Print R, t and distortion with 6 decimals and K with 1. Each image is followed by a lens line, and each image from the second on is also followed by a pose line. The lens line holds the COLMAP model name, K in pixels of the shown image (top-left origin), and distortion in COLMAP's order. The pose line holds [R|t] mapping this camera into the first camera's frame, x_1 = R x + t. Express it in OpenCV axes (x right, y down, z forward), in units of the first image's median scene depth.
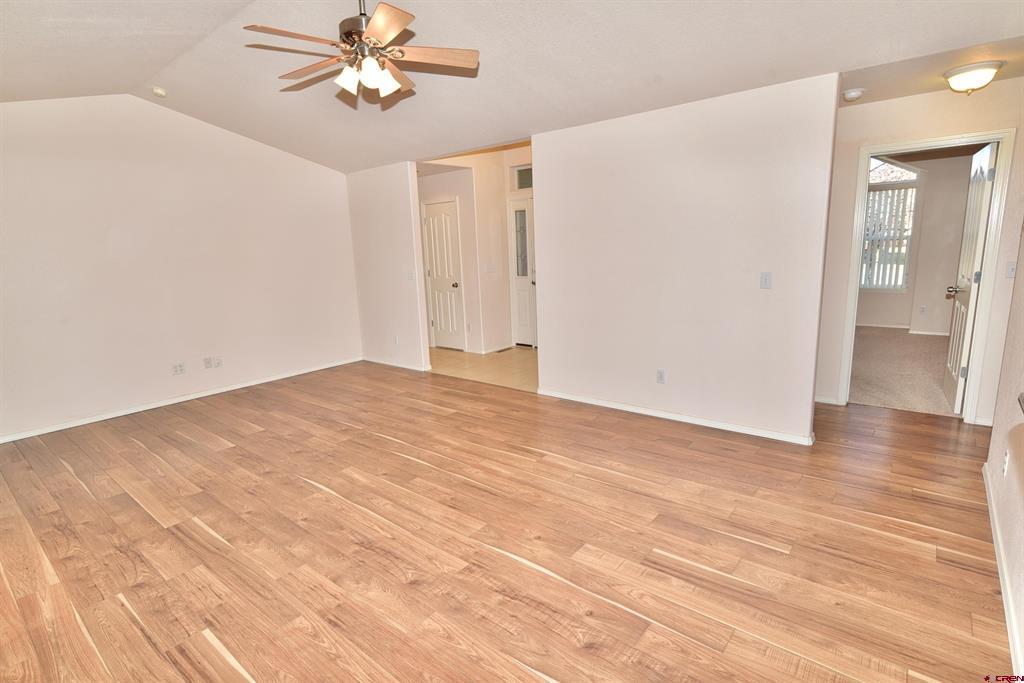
lens RADIAL K [[512.0, 0, 510.9], [0, 512.0, 345.1], [0, 0, 1]] dist [-0.007392, 0.002101]
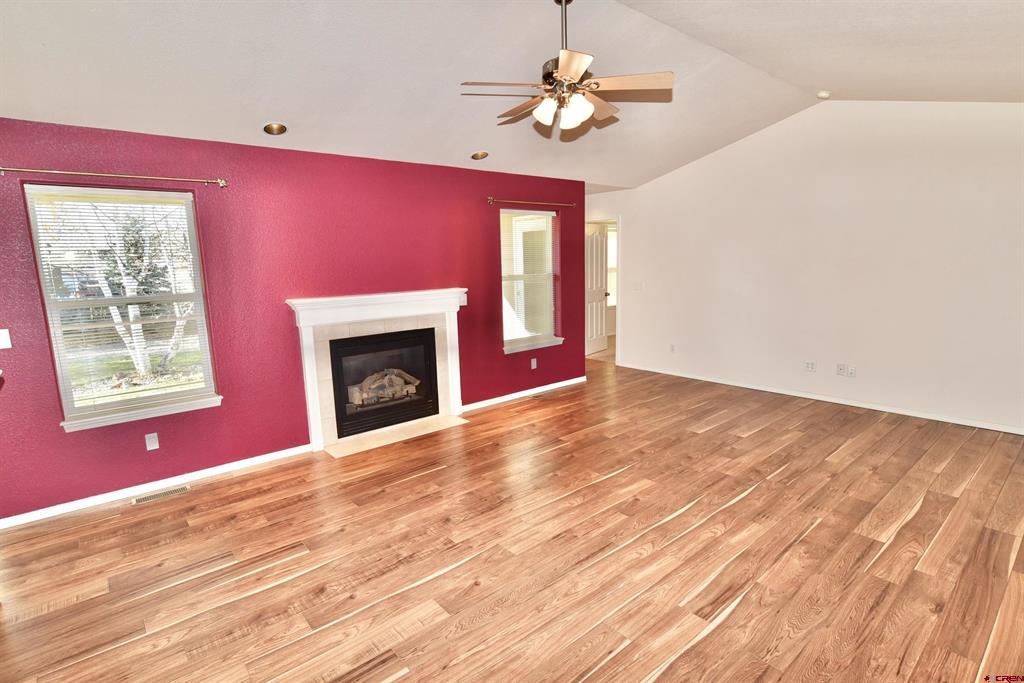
lens RADIAL K [[512.0, 0, 510.9], [0, 512.0, 345.1], [0, 0, 1]] dist [-0.007392, 0.002101]
pose [[-0.172463, 0.206697, -0.963085, 0.693720], [-0.158745, 0.959122, 0.234274, -0.224553], [0.972140, 0.193289, -0.132601, 0.885585]]
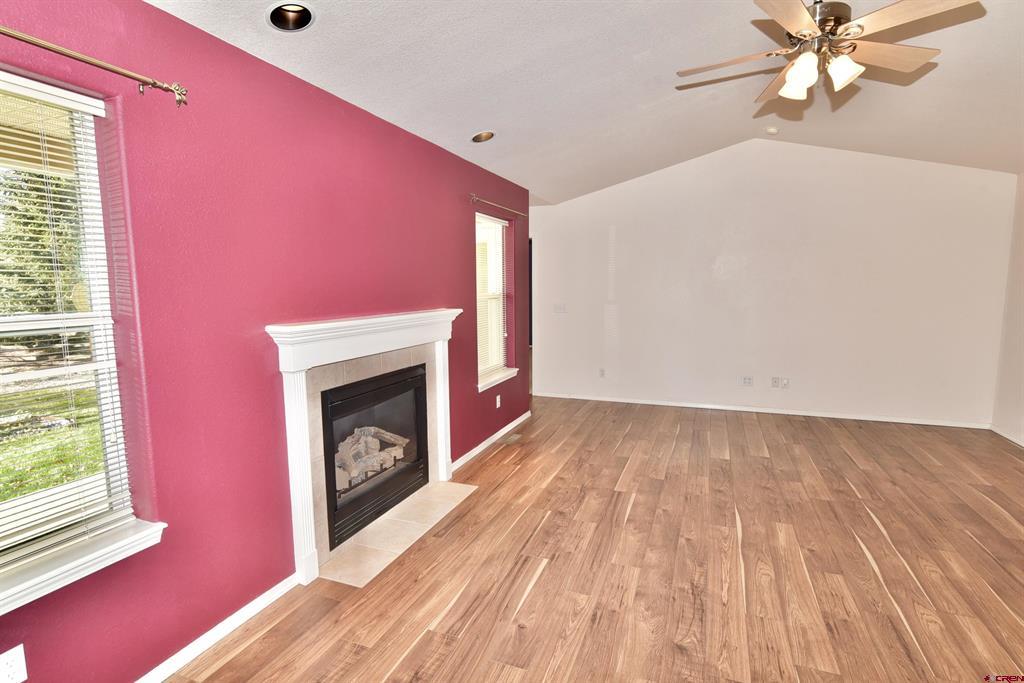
lens RADIAL K [[512.0, 0, 510.9], [0, 512.0, 345.1], [0, 0, 1]] dist [-0.007392, 0.002101]
pose [[0.312738, 0.147579, -0.938304, 0.333375], [-0.189363, 0.977713, 0.090663, -0.052354], [0.930772, 0.149326, 0.333714, 0.248748]]
